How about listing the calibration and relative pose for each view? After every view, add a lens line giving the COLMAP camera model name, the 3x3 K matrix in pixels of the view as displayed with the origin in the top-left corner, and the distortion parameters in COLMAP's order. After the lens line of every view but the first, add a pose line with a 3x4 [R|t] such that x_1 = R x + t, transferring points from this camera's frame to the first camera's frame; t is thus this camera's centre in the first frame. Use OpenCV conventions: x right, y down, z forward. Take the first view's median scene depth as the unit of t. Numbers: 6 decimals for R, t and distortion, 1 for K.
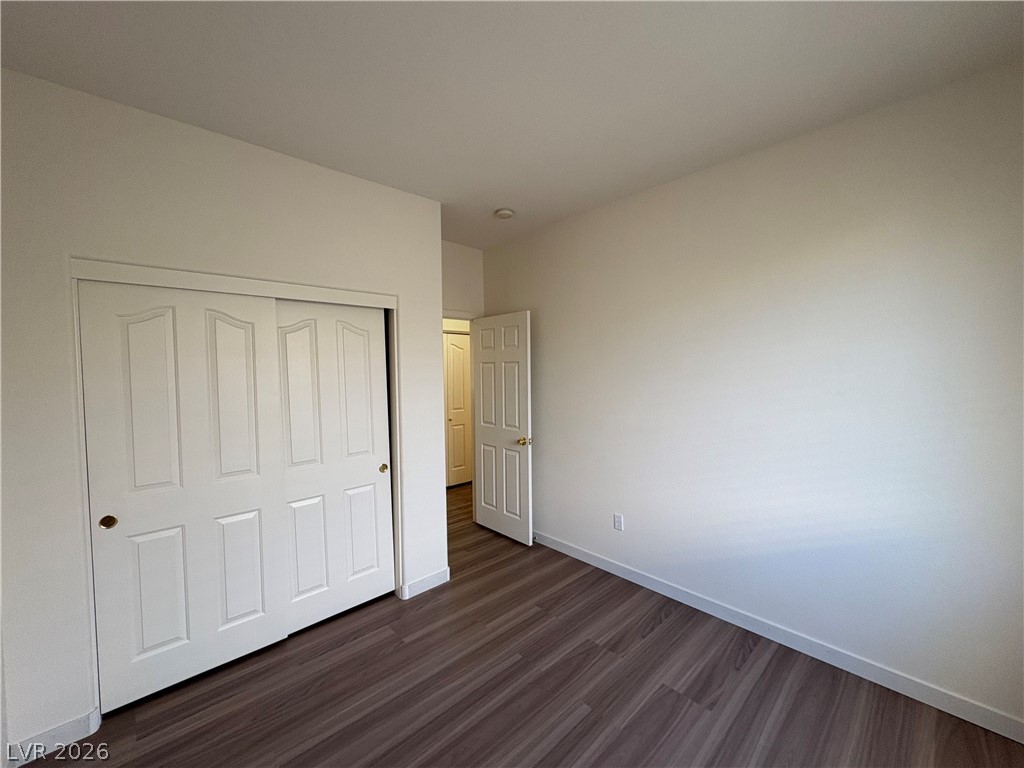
lens RADIAL K [[407.9, 0, 512.0], [0, 407.9, 384.0], [0, 0, 1]] dist [-0.000903, -0.000222]
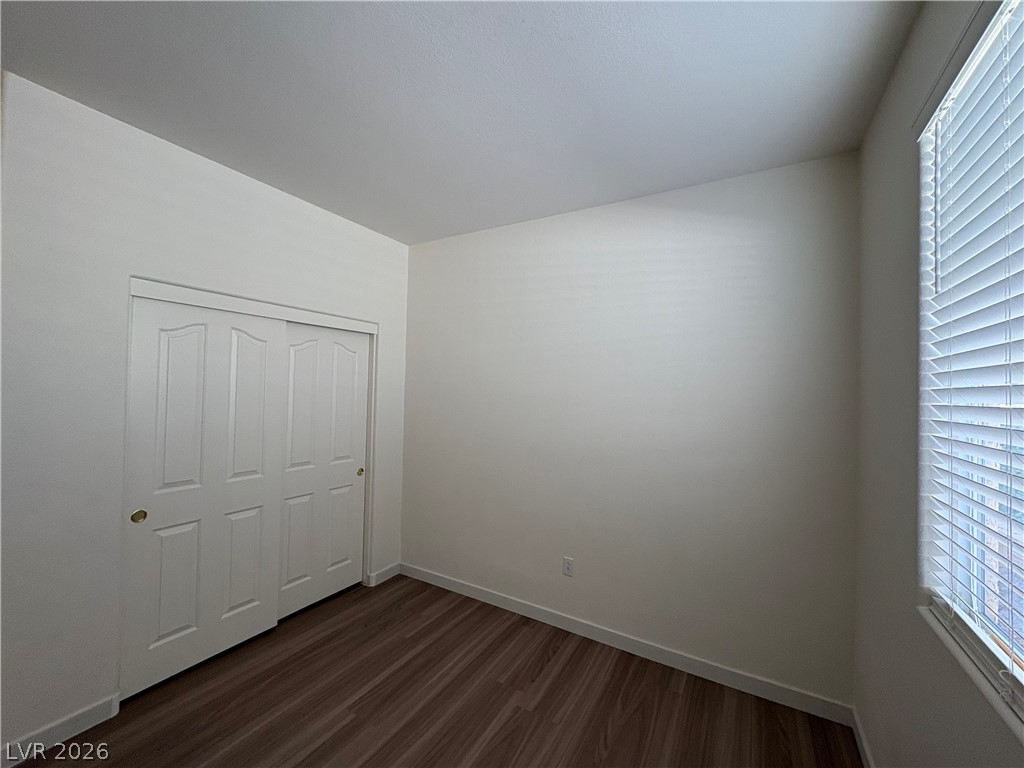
lens RADIAL K [[407.5, 0, 512.0], [0, 407.5, 384.0], [0, 0, 1]] dist [0.000890, 0.000091]
pose [[0.956458, 0.039038, 0.289248, -0.261290], [-0.024040, 0.998185, -0.055224, 0.015061], [-0.290879, 0.045866, 0.955660, -0.249695]]
